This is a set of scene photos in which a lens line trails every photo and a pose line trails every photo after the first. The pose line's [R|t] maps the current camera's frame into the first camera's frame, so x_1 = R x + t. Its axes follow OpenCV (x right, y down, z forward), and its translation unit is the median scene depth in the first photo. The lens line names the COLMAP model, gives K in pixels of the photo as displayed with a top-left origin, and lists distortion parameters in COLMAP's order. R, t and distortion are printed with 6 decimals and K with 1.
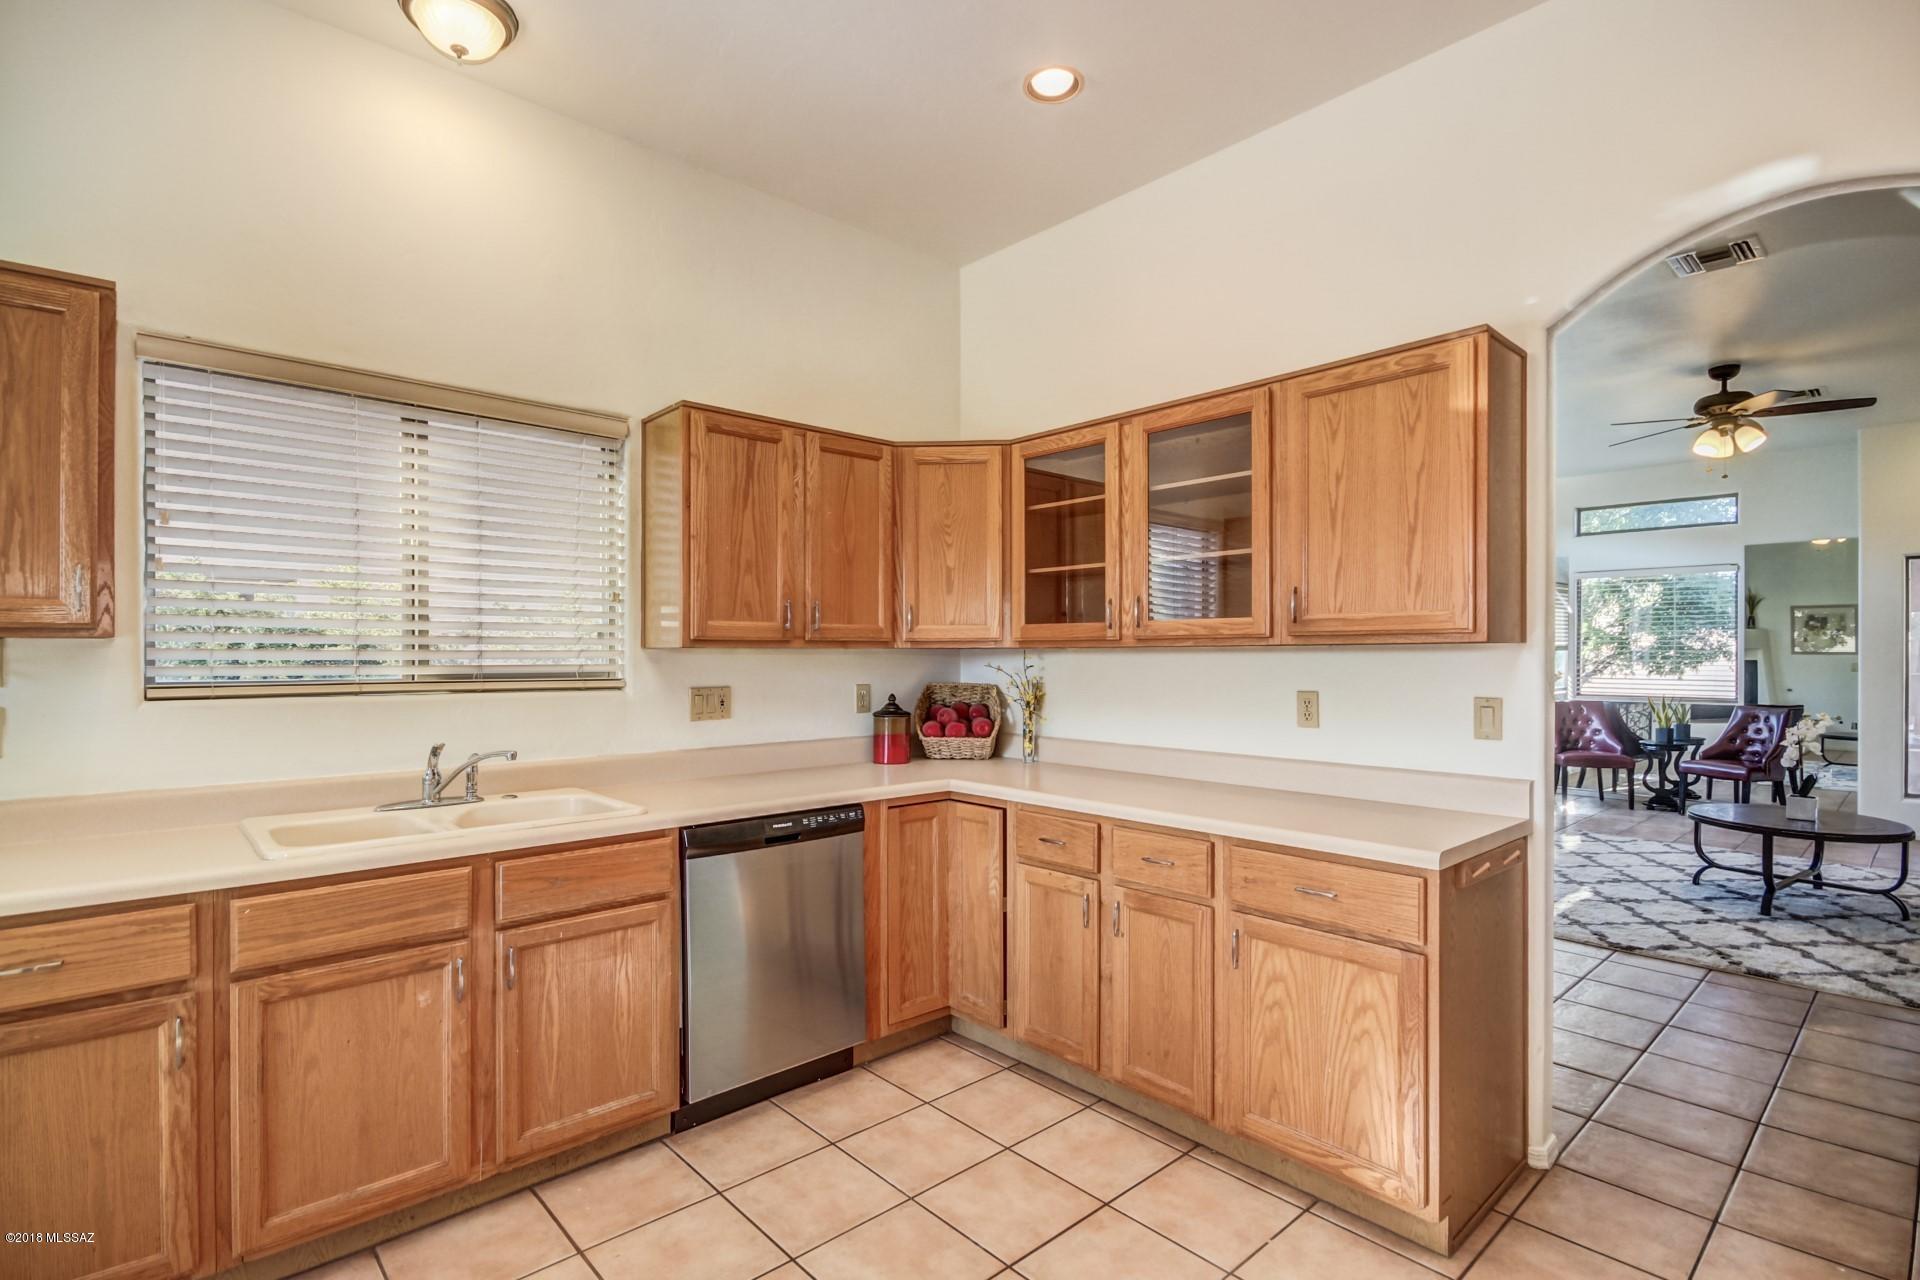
lens RADIAL K [[914.2, 0, 962.9], [0, 914.2, 657.1], [0, 0, 1]] dist [-0.001059, -0.000666]
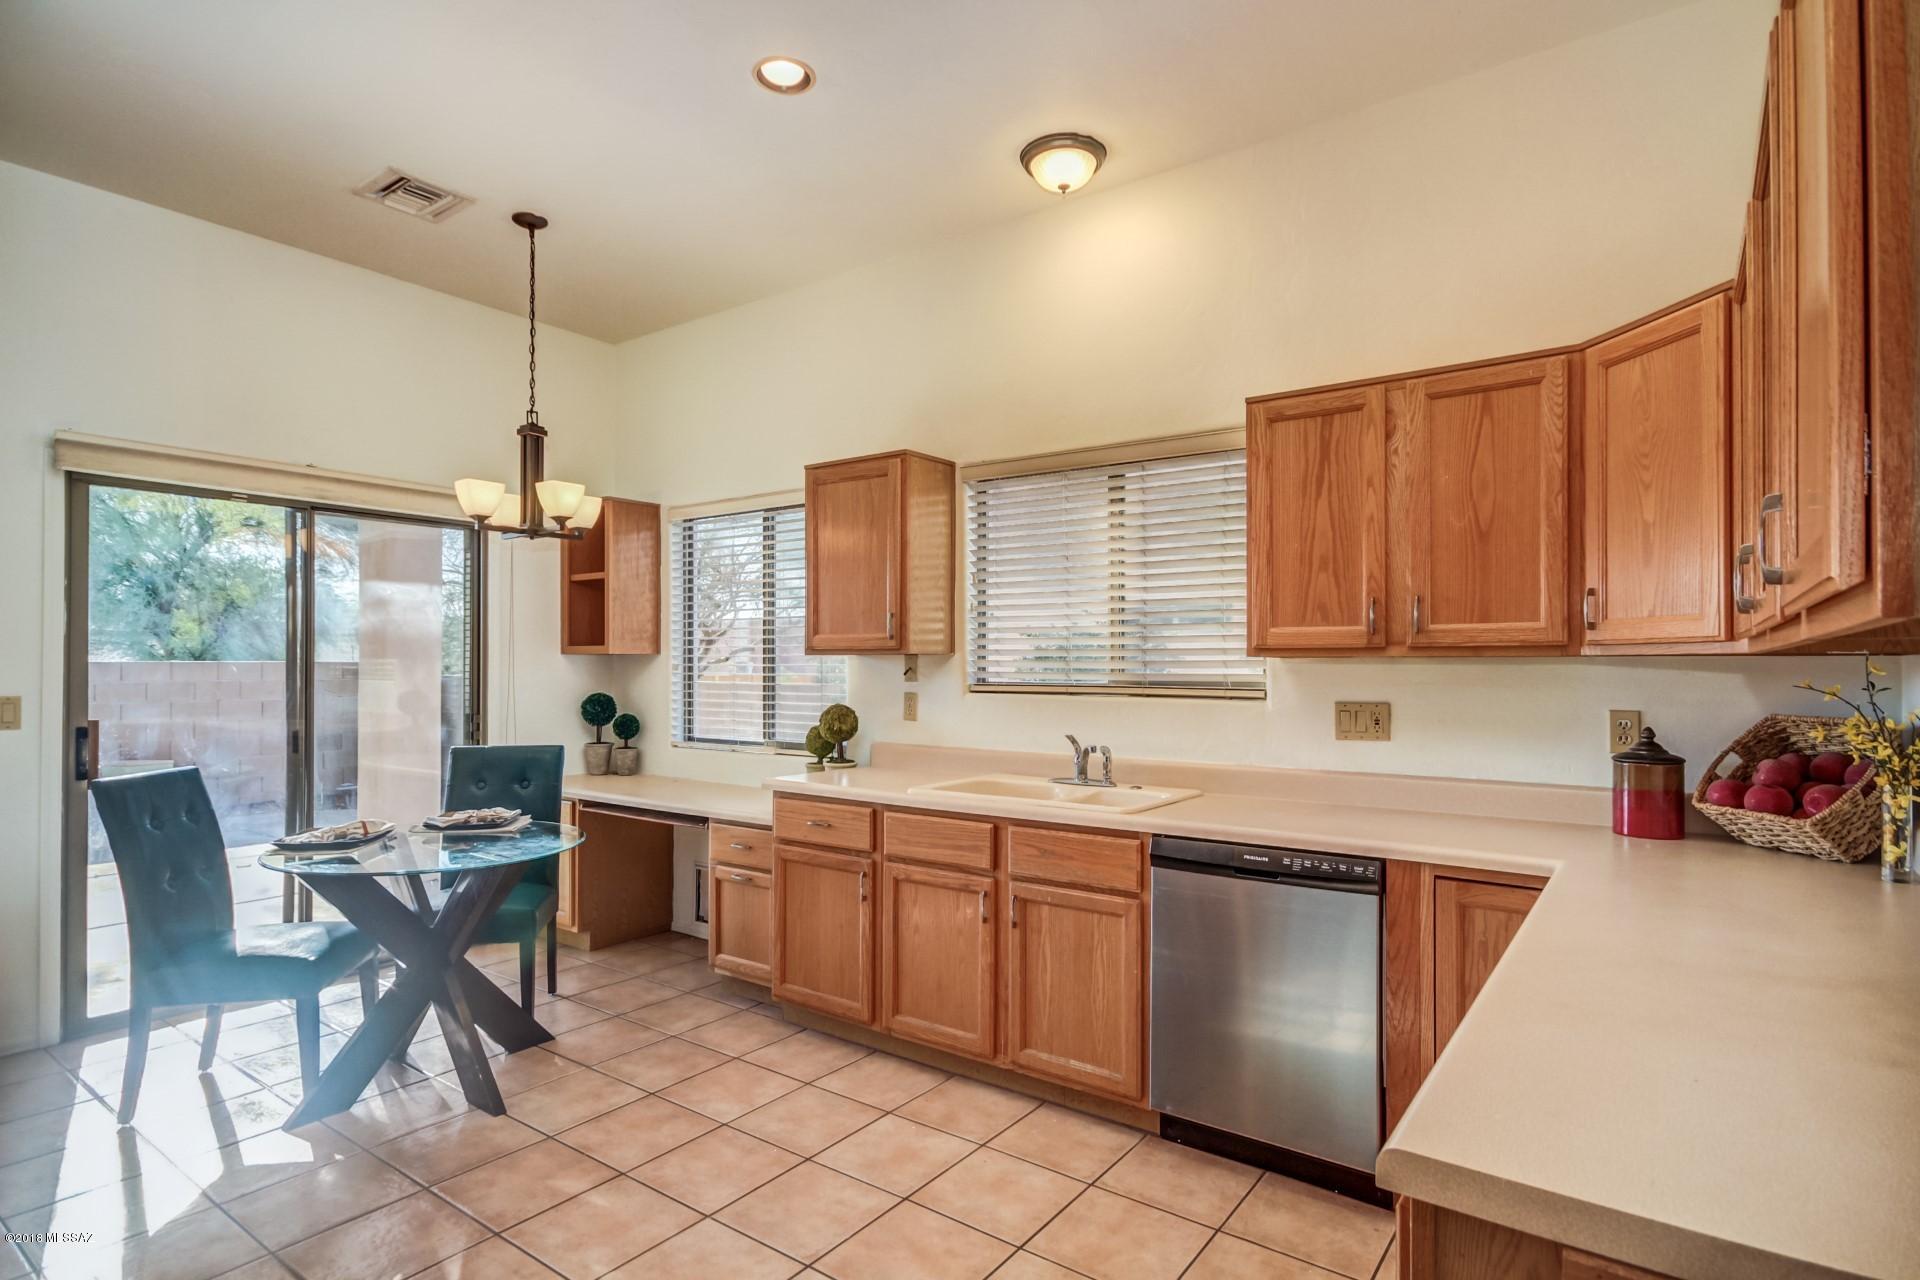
lens RADIAL K [[983.5, 0, 959.9], [0, 983.5, 656.5], [0, 0, 1]] dist [0.004527, 0.000528]
pose [[0.201732, -0.008170, -0.979407, 0.559113], [-0.005700, 0.999938, -0.009515, 0.000363], [0.979424, 0.007502, 0.201673, 0.437361]]
